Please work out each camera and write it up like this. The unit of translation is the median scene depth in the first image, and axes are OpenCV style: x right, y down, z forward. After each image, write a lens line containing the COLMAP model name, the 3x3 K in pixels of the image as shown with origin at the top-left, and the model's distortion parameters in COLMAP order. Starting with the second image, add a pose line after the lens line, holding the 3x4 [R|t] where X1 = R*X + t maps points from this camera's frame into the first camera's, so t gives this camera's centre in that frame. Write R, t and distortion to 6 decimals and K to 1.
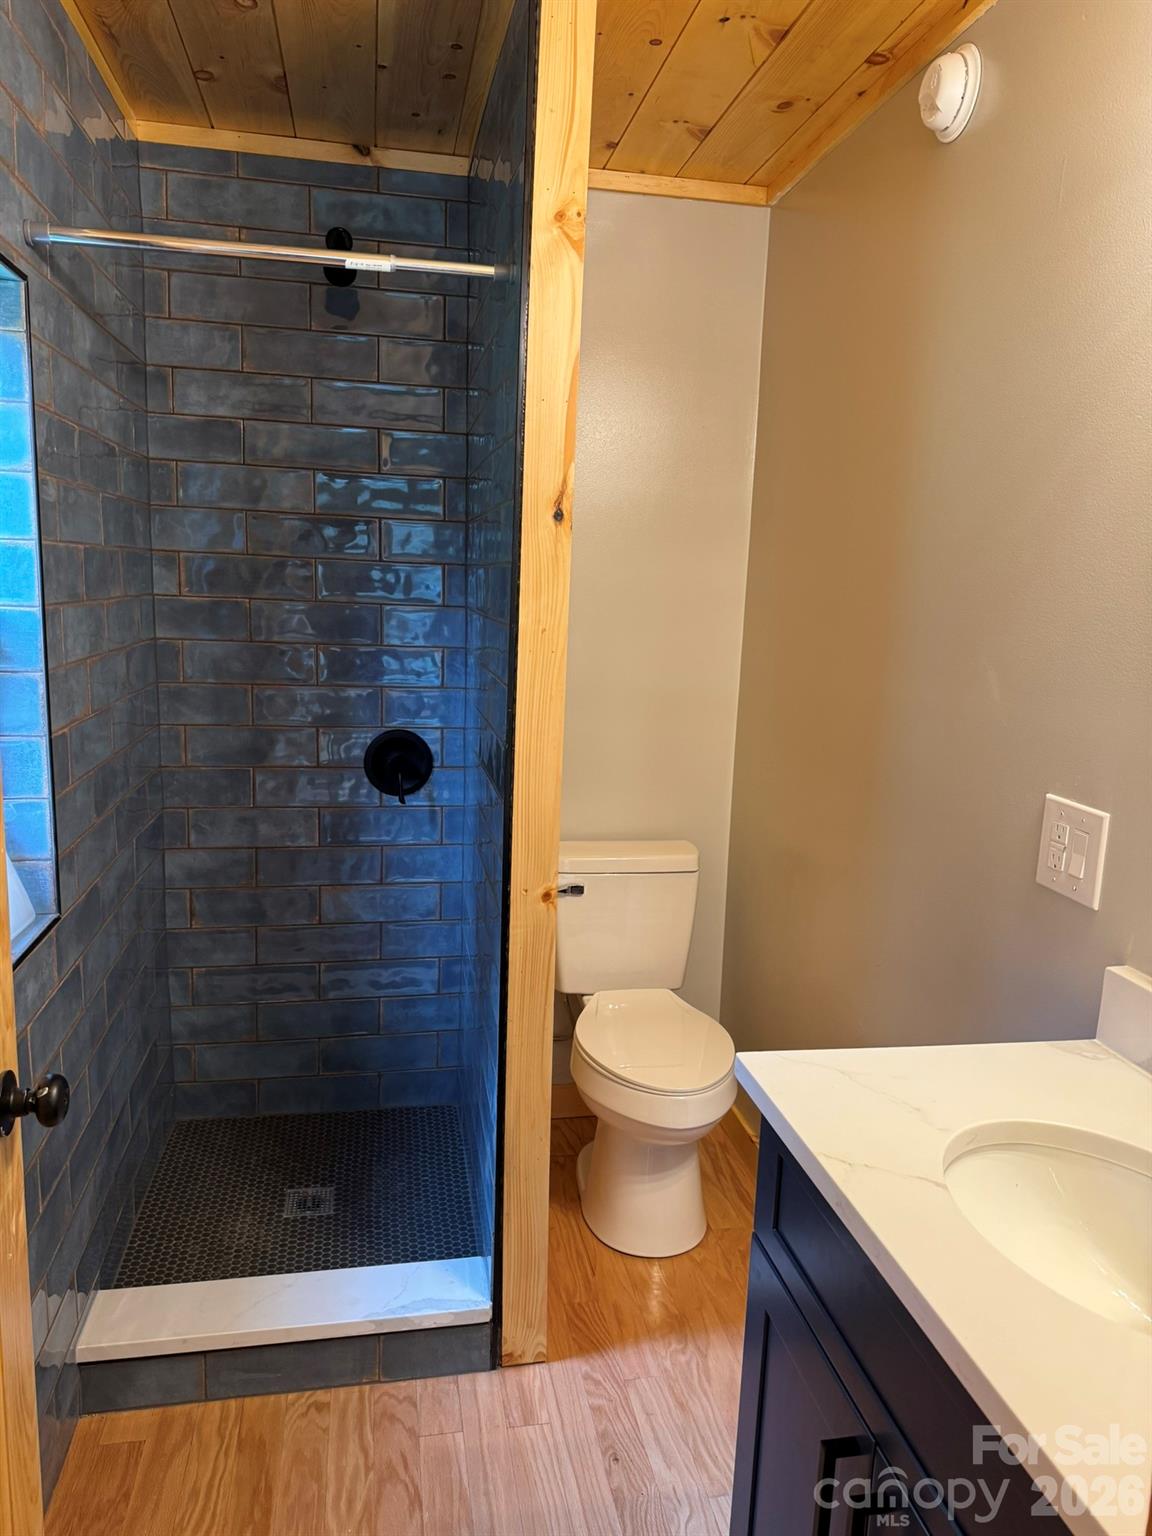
lens RADIAL K [[1080.9, 0, 578.7], [0, 1080.9, 774.7], [0, 0, 1]] dist [0.069473, -0.062708]
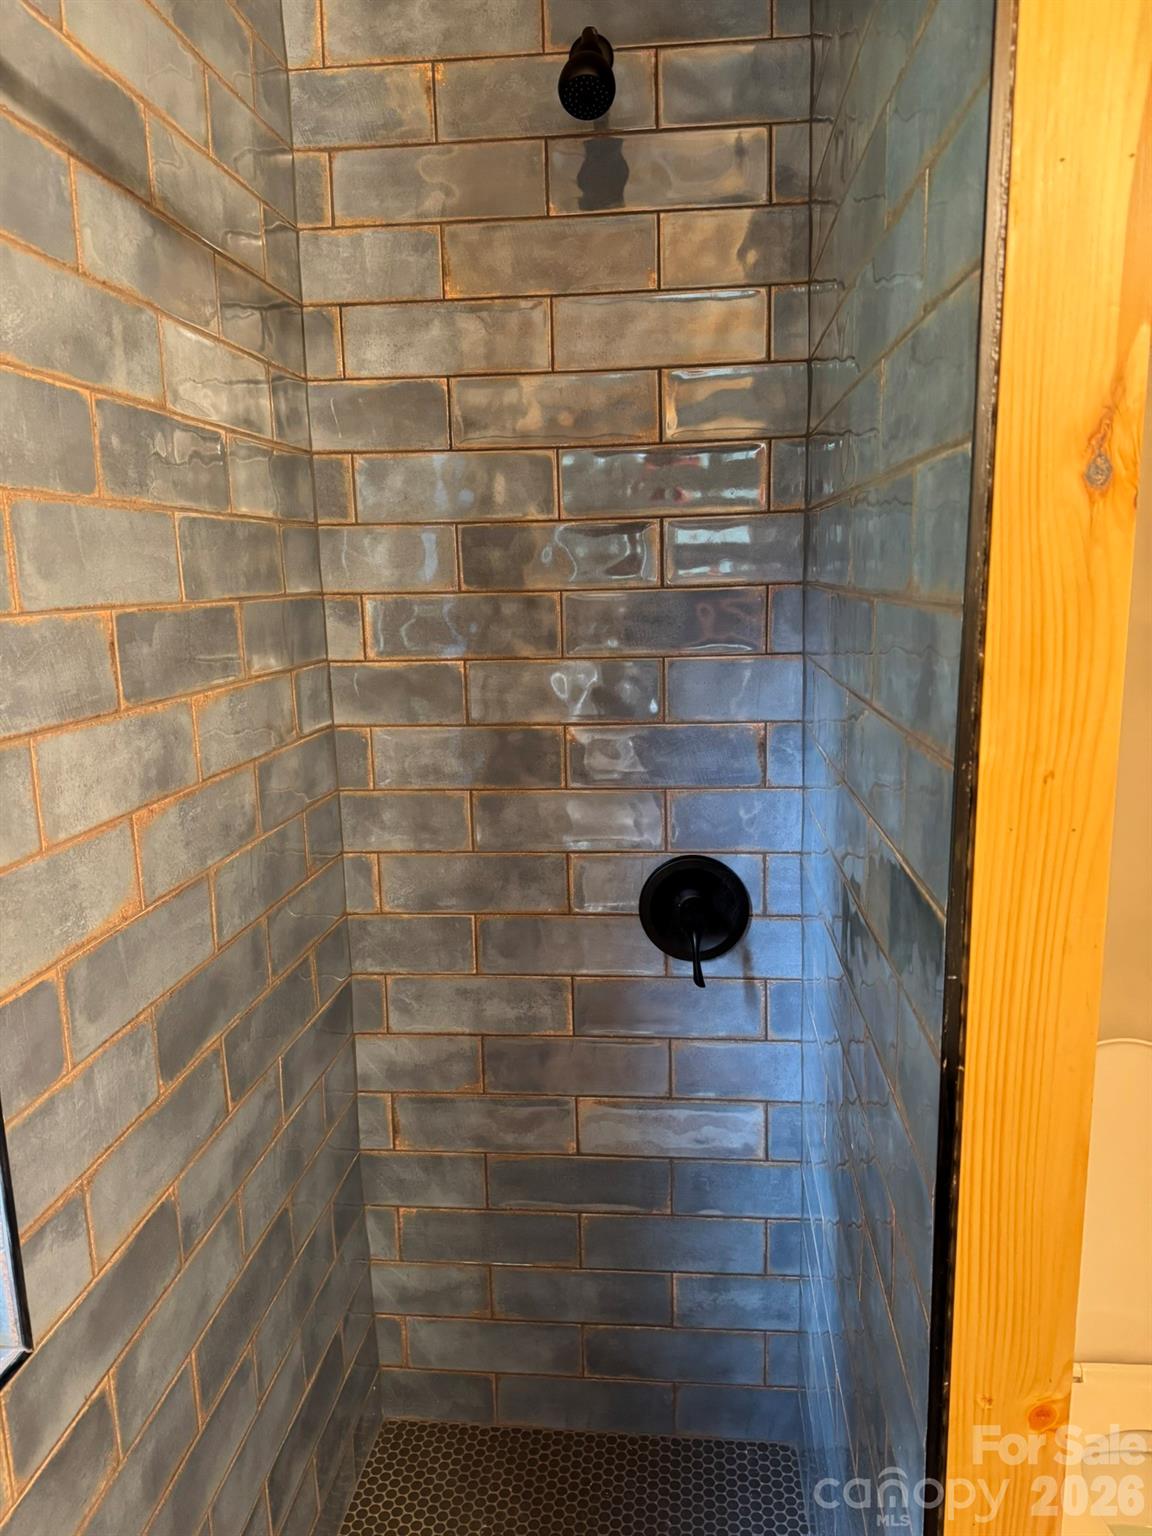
lens RADIAL K [[1080.9, 0, 574.4], [0, 1080.9, 777.0], [0, 0, 1]] dist [0.069473, -0.062708]
pose [[0.958077, -0.007384, -0.286416, -0.055851], [0.009401, 0.999940, 0.005667, -0.093068], [0.286357, -0.008122, 0.958089, 0.395604]]
